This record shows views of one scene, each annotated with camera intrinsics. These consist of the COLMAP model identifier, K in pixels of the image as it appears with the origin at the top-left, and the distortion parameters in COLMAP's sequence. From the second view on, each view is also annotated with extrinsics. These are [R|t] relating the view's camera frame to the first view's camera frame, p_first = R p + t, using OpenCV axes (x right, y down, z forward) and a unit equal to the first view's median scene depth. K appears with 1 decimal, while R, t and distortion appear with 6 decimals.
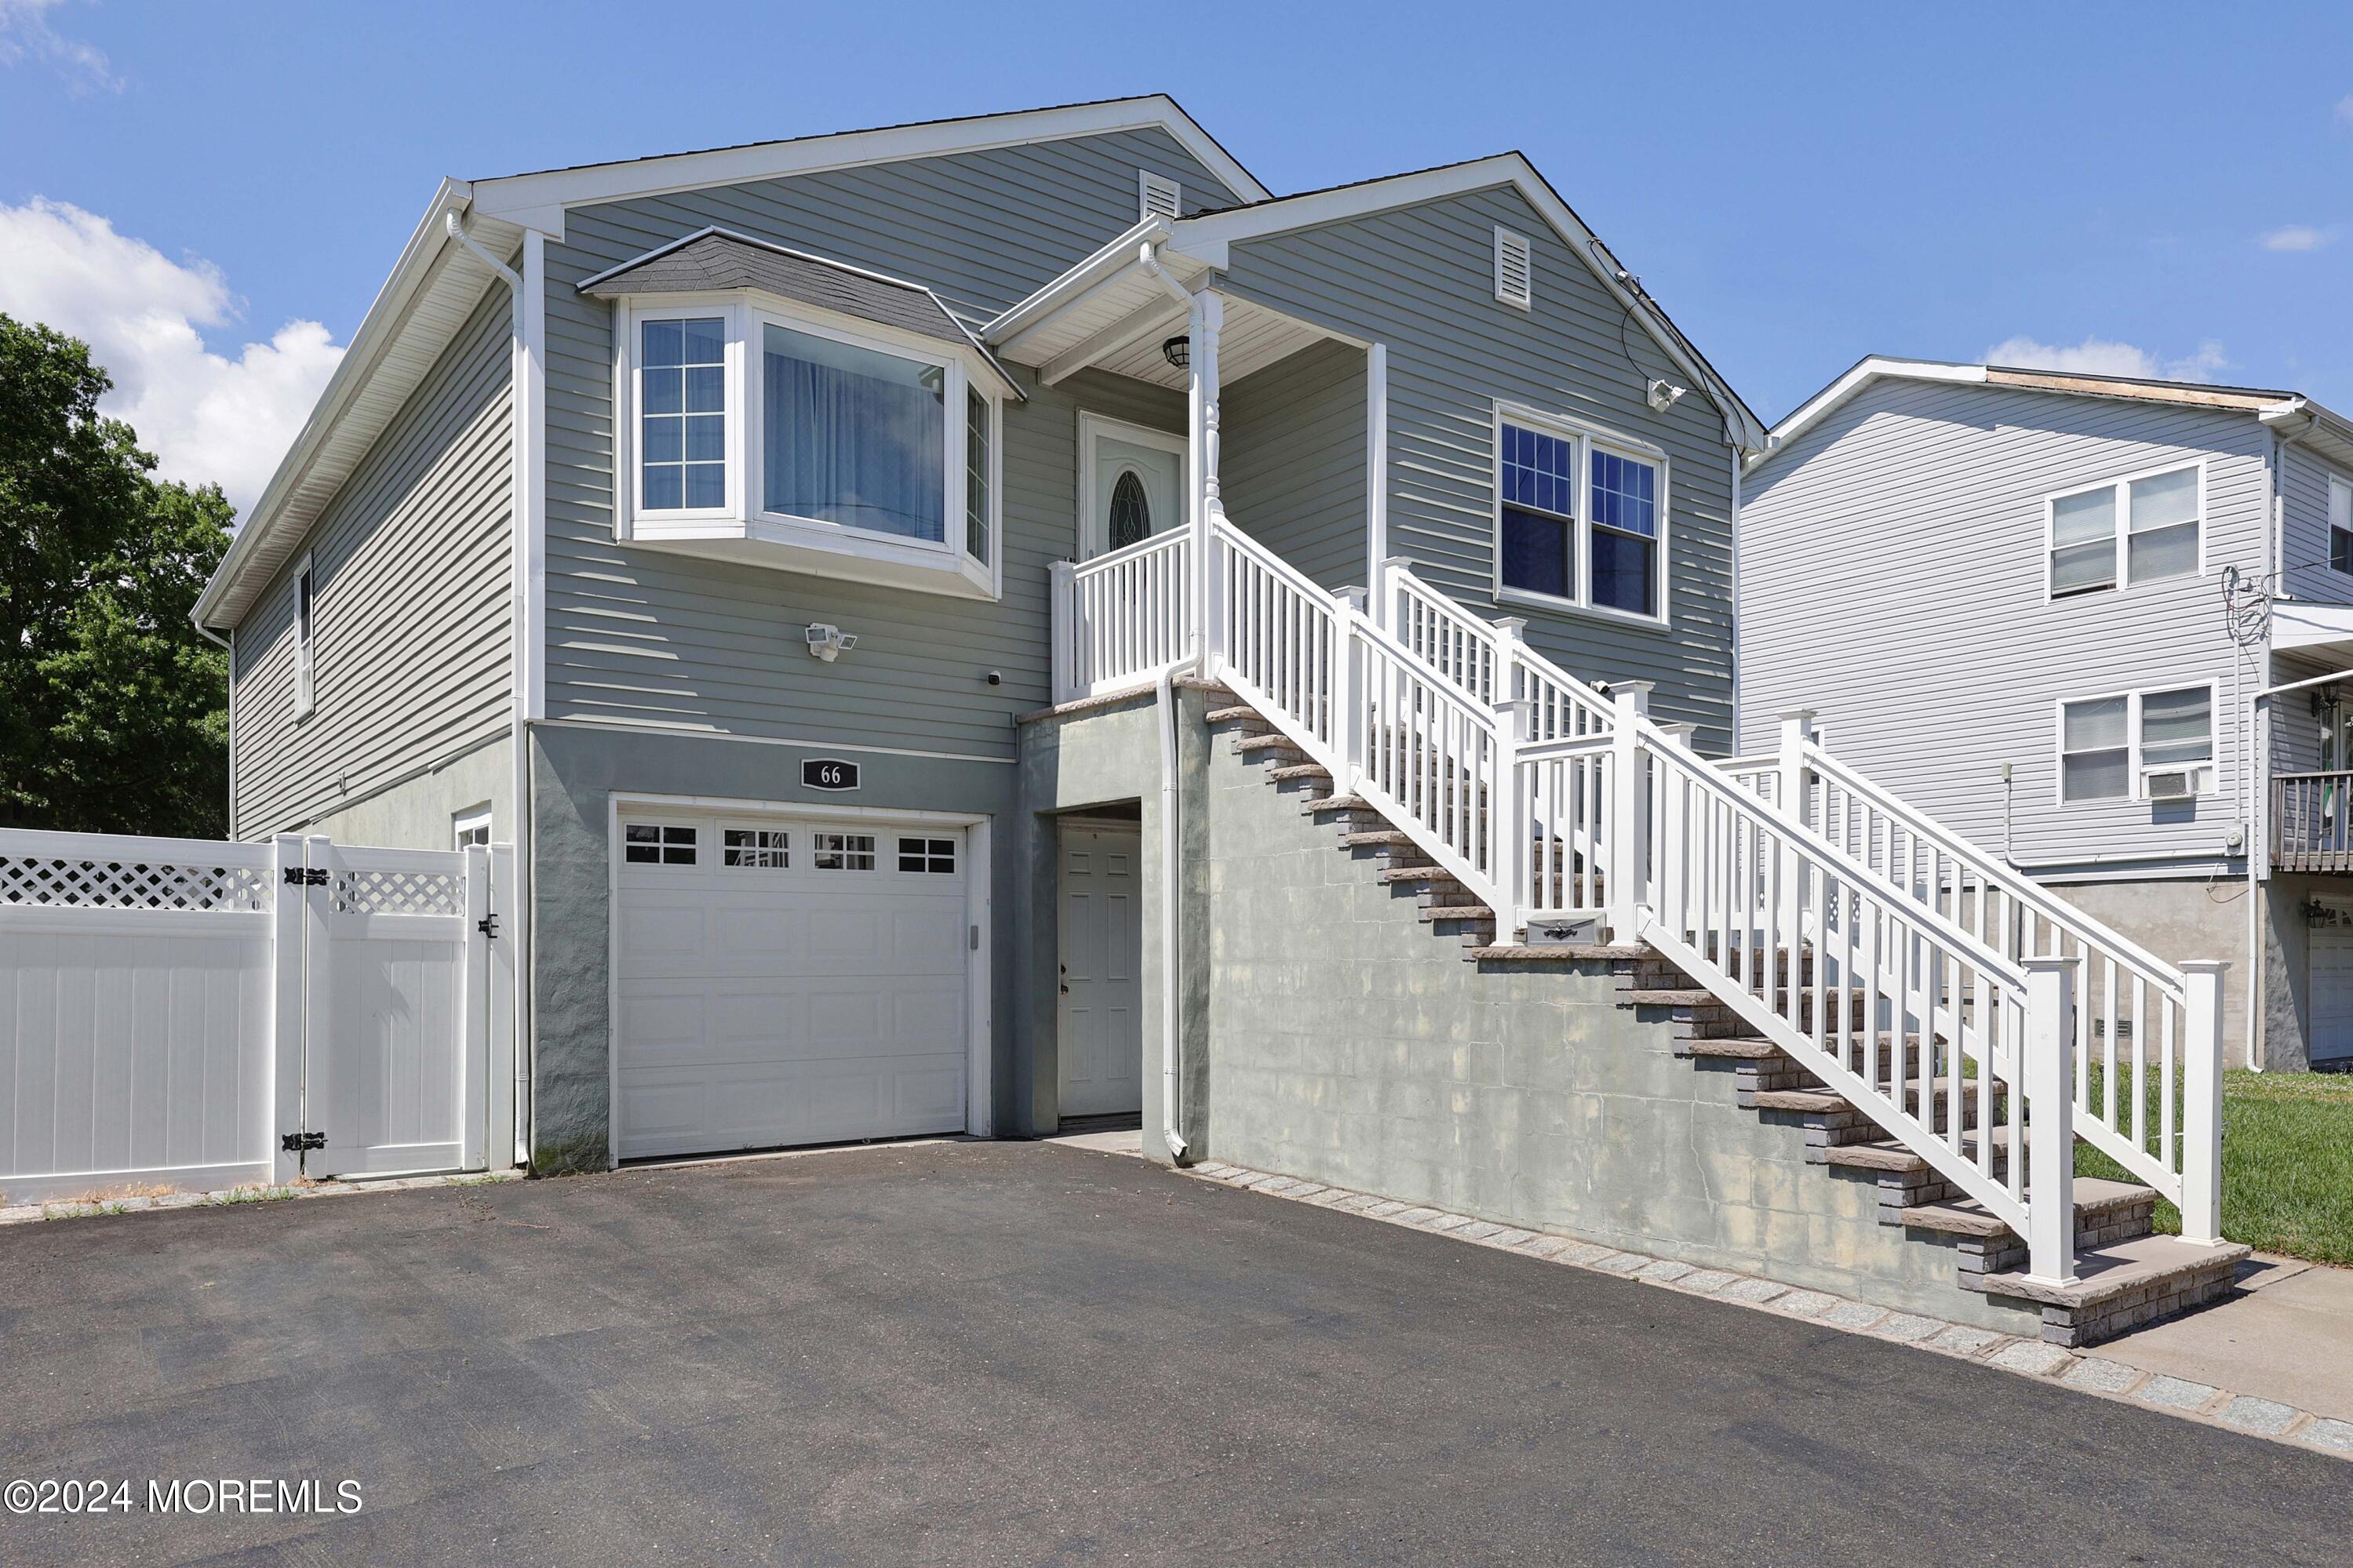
lens RADIAL K [[1559.6, 0, 1171.0], [0, 1559.6, 938.7], [0, 0, 1]] dist [0.020979, 0.000026]
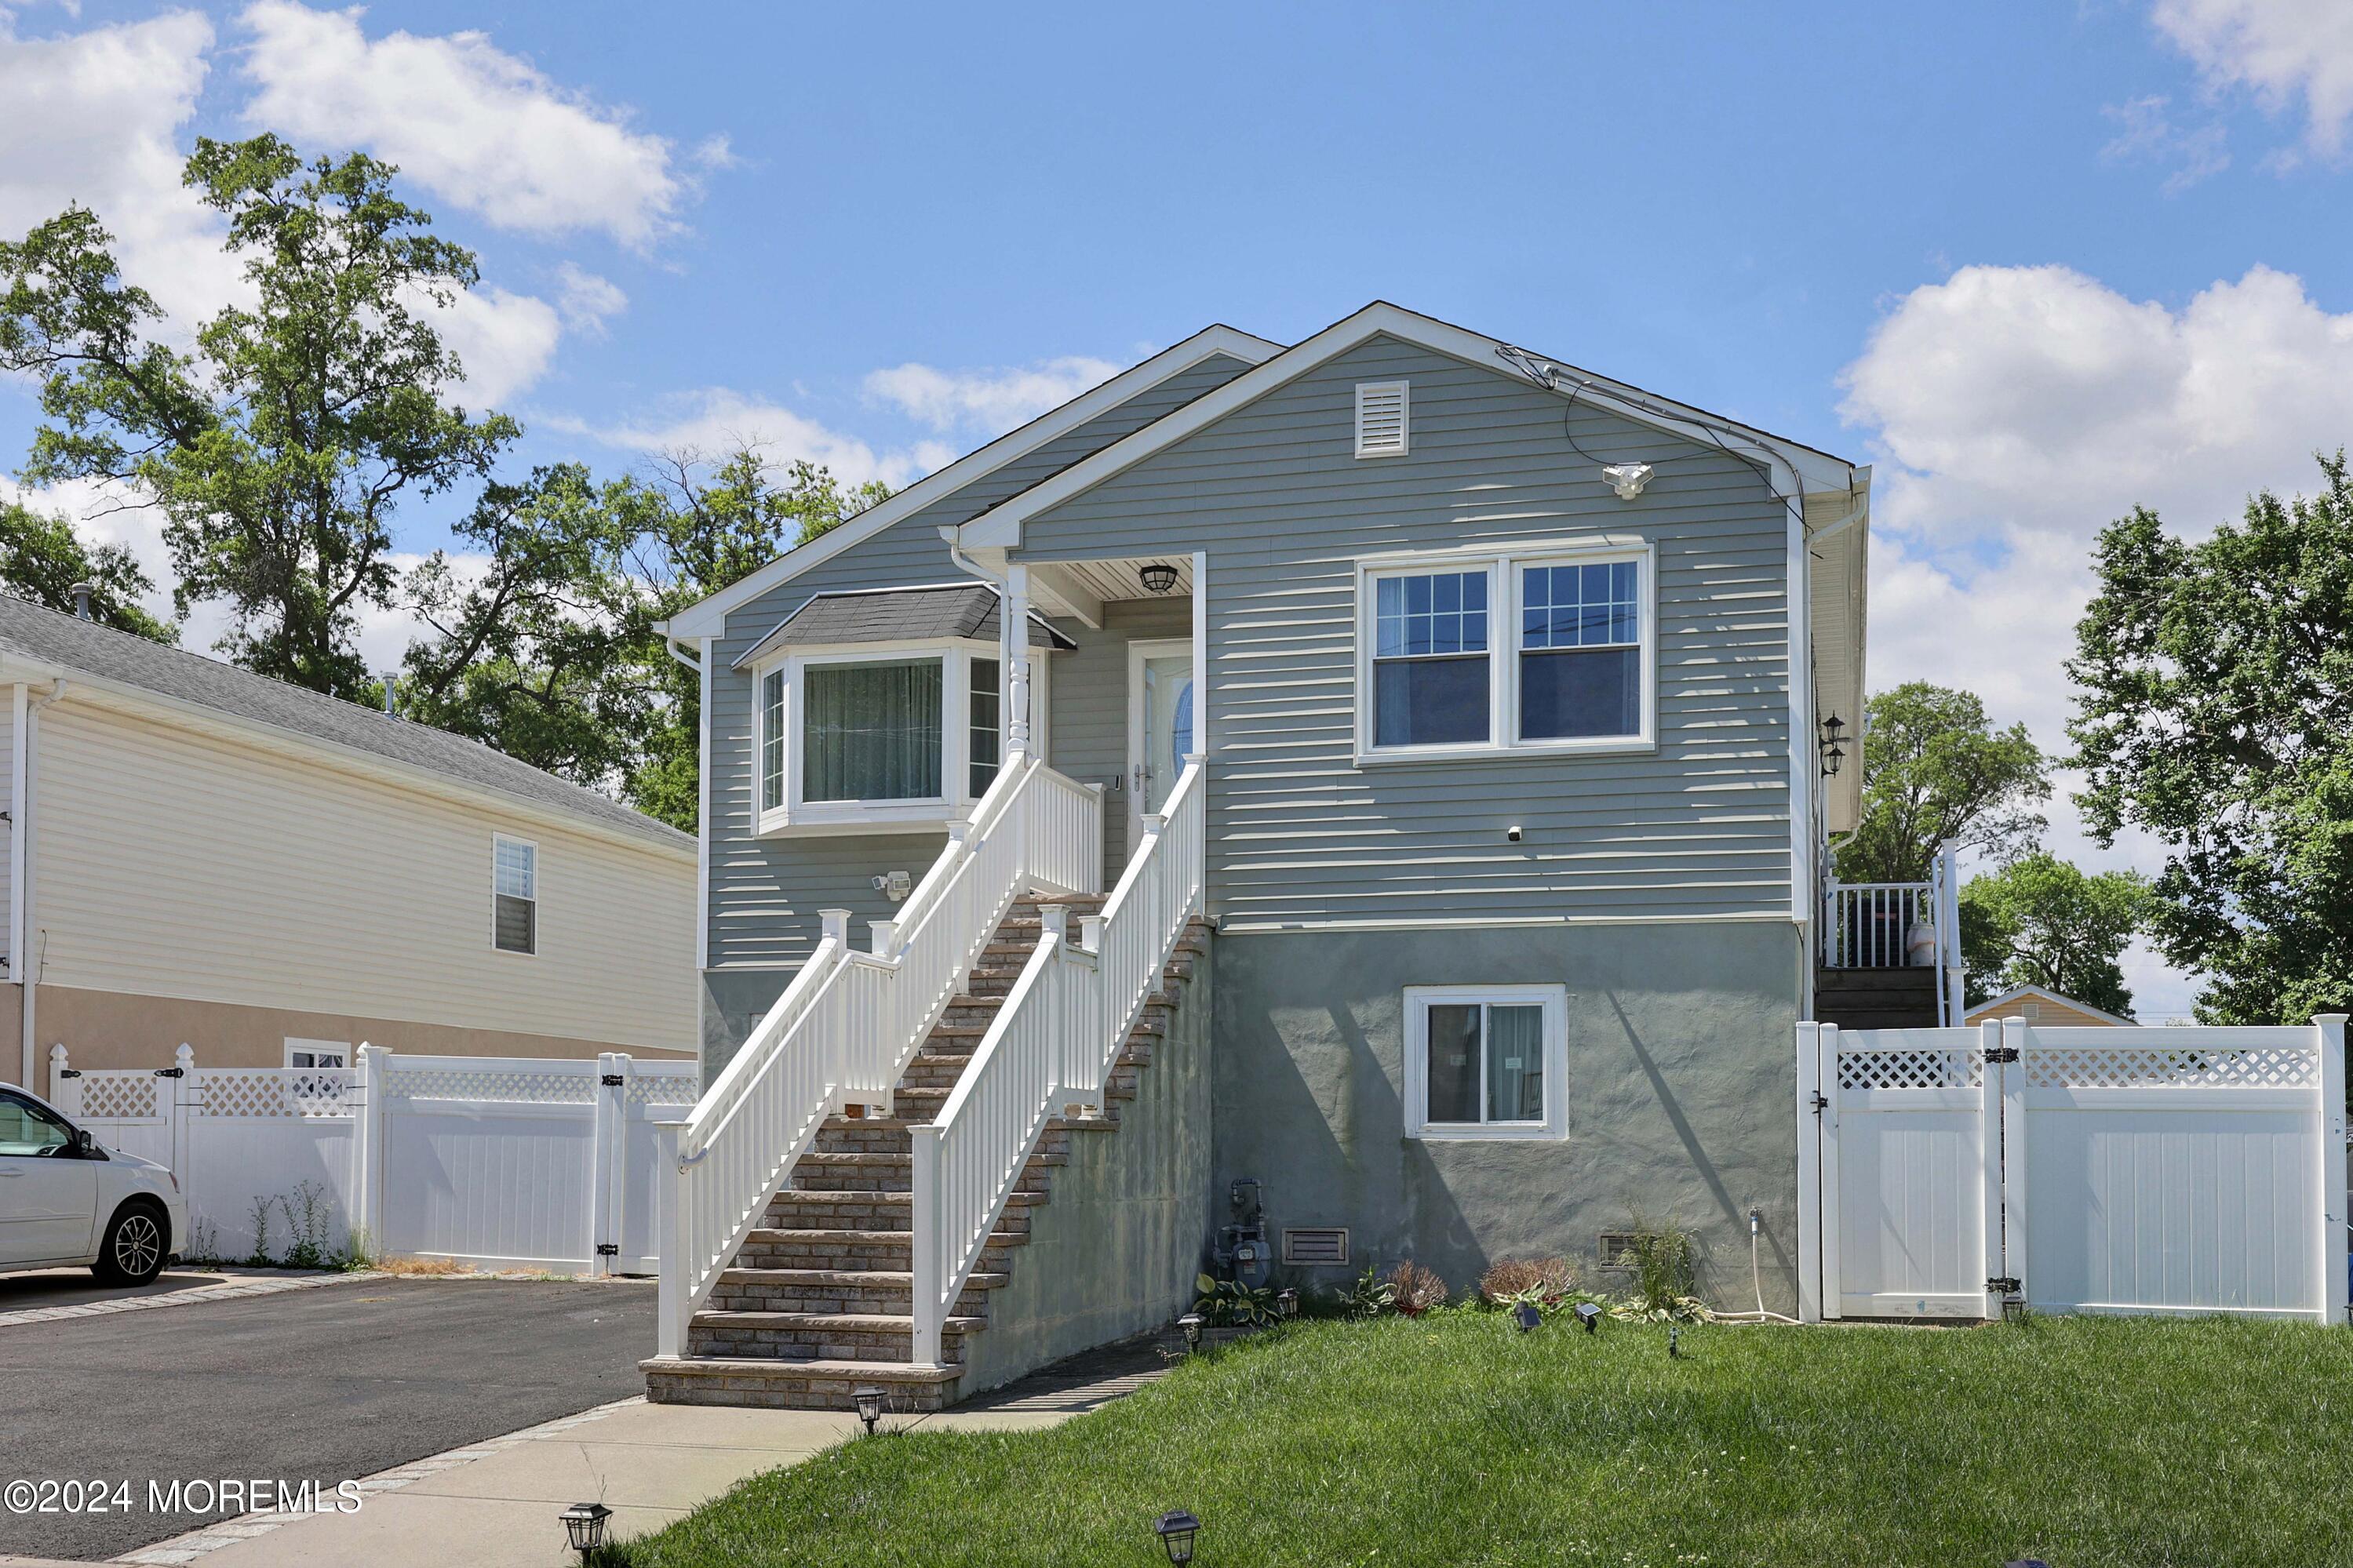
lens RADIAL K [[2288.0, 0, 1183.7], [0, 2288.0, 1062.9], [0, 0, 1]] dist [0.000924, -0.003752]
pose [[0.594877, -0.026541, -0.803379, 1.461288], [-0.002338, 0.999393, -0.034748, 0.018899], [0.803814, 0.022549, 0.594454, 0.090003]]
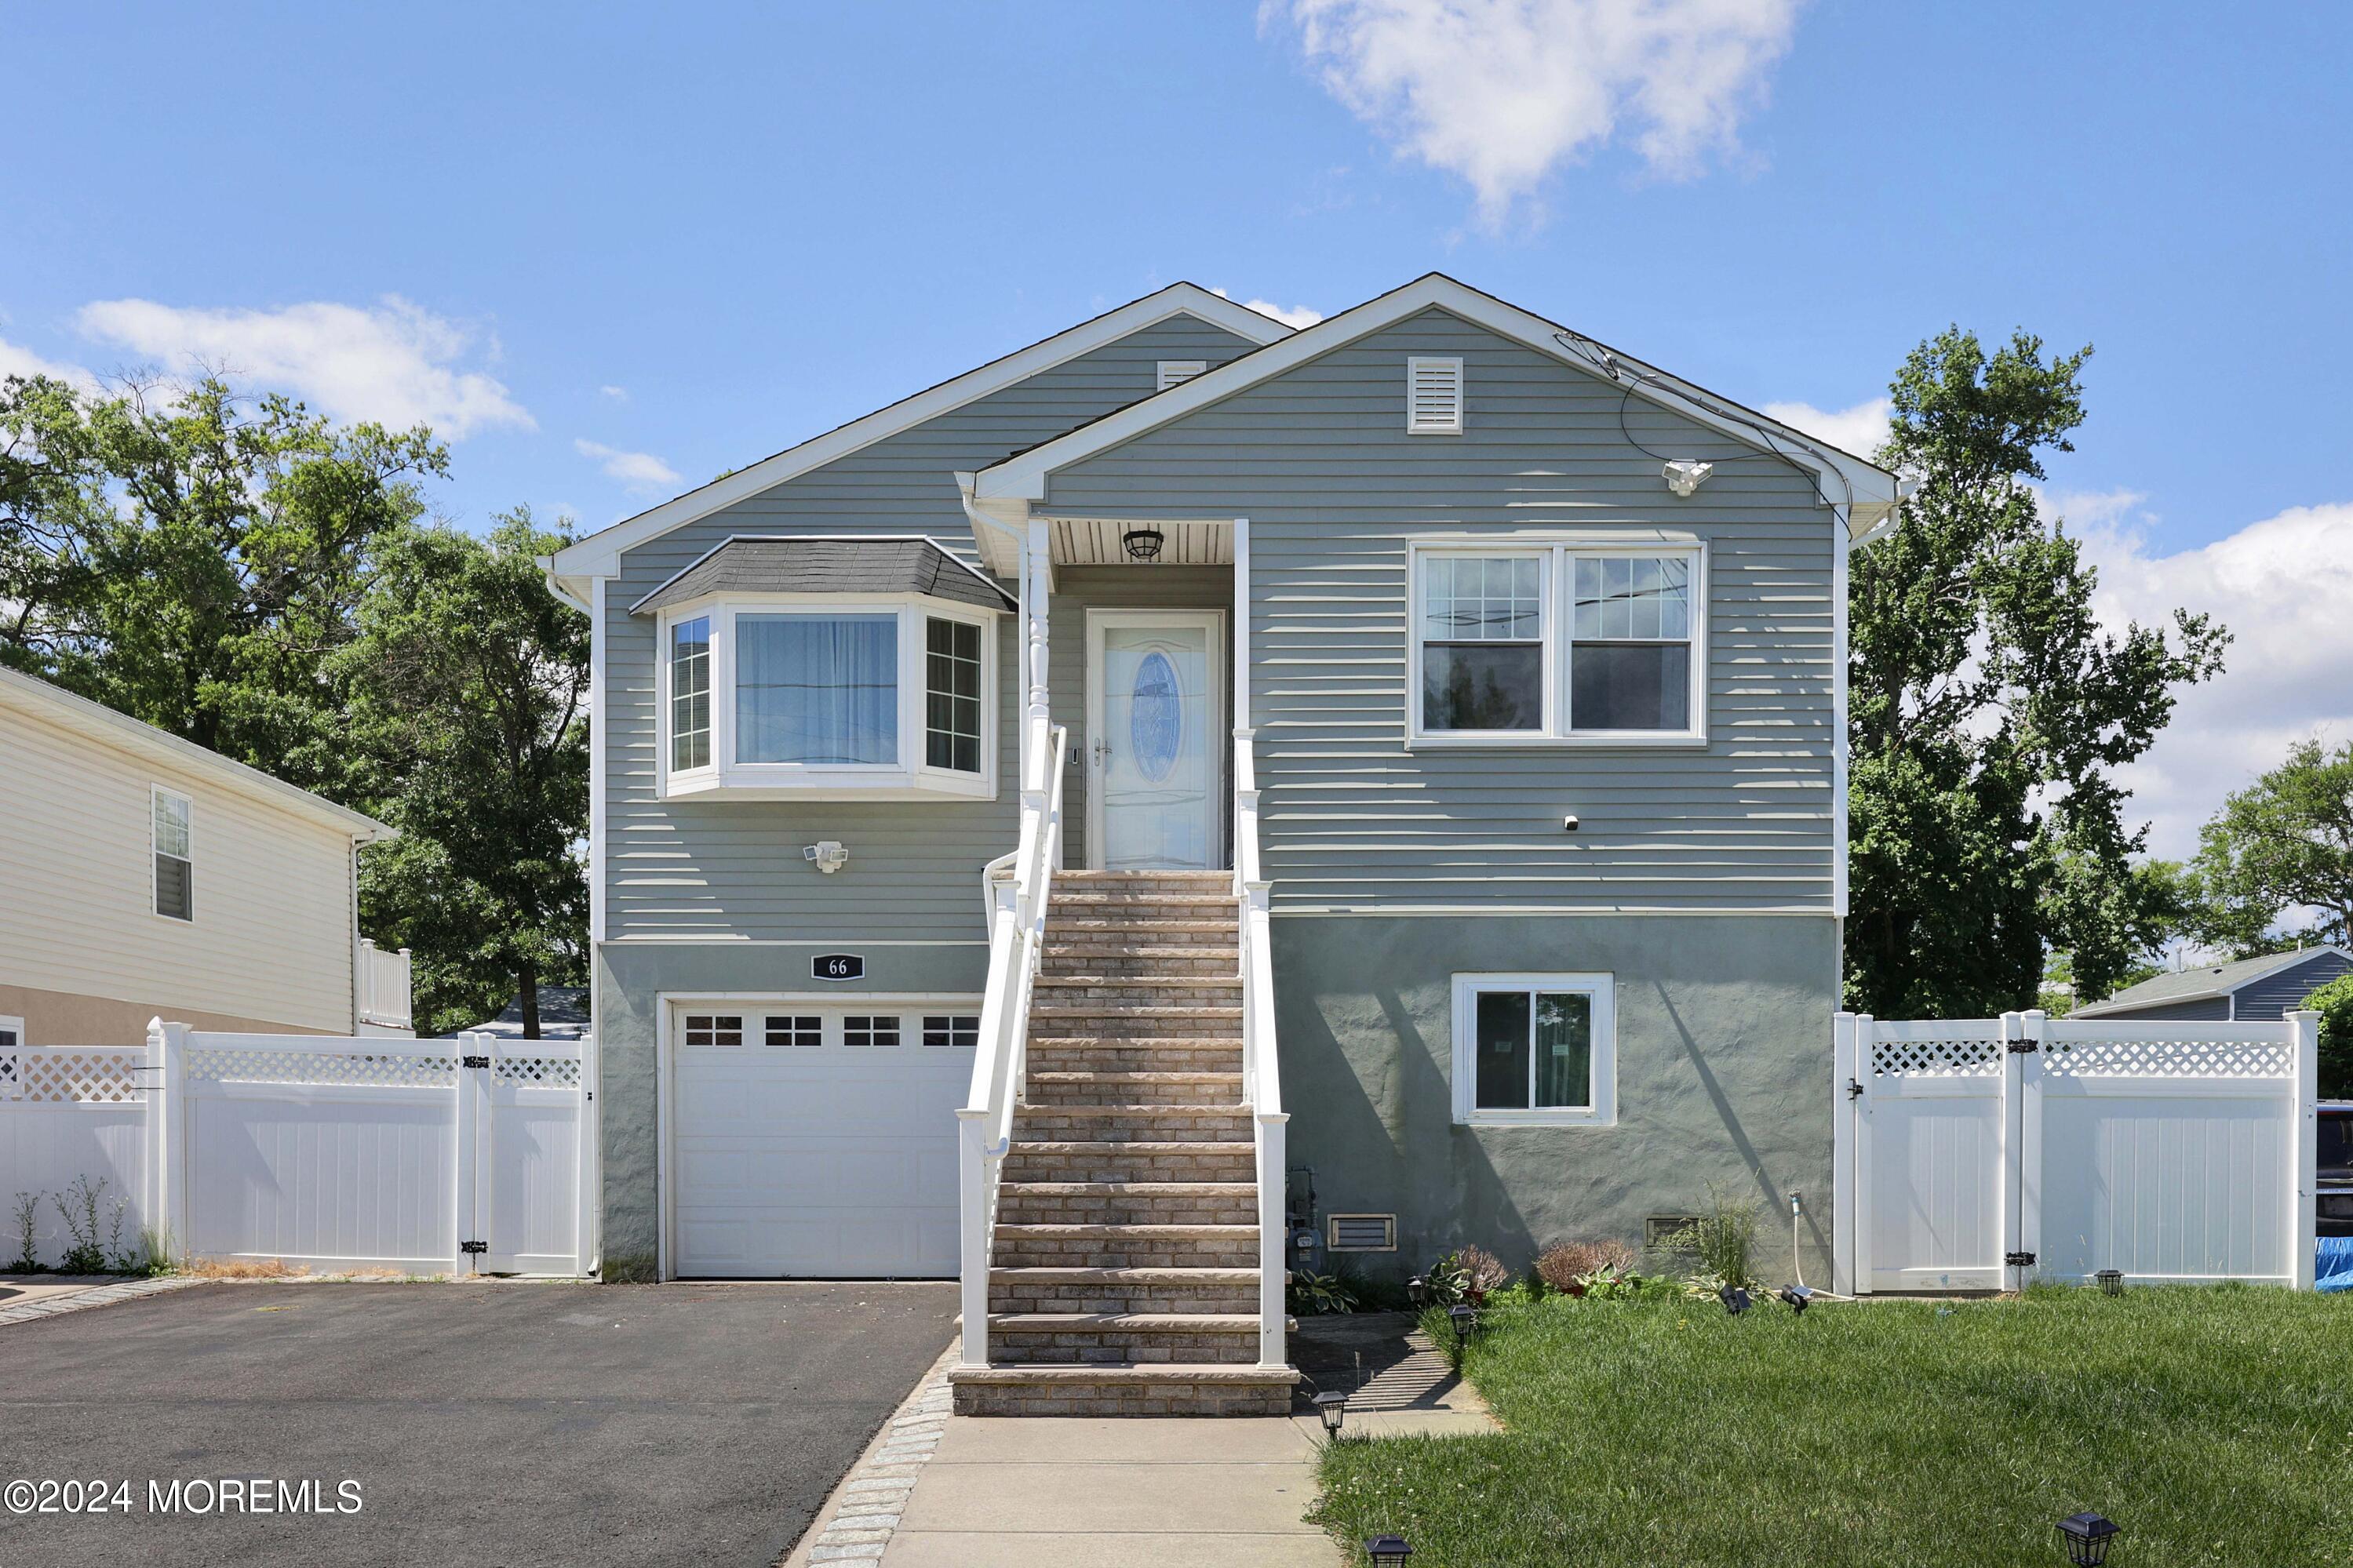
lens RADIAL K [[2214.2, 0, 1119.7], [0, 2214.2, 1167.6], [0, 0, 1]] dist [0.004902, -0.008689]
pose [[0.788144, 0.011547, -0.615383, 1.038707], [0.000259, 0.999818, 0.019093, 0.016306], [0.615491, -0.015208, 0.787997, -0.207689]]
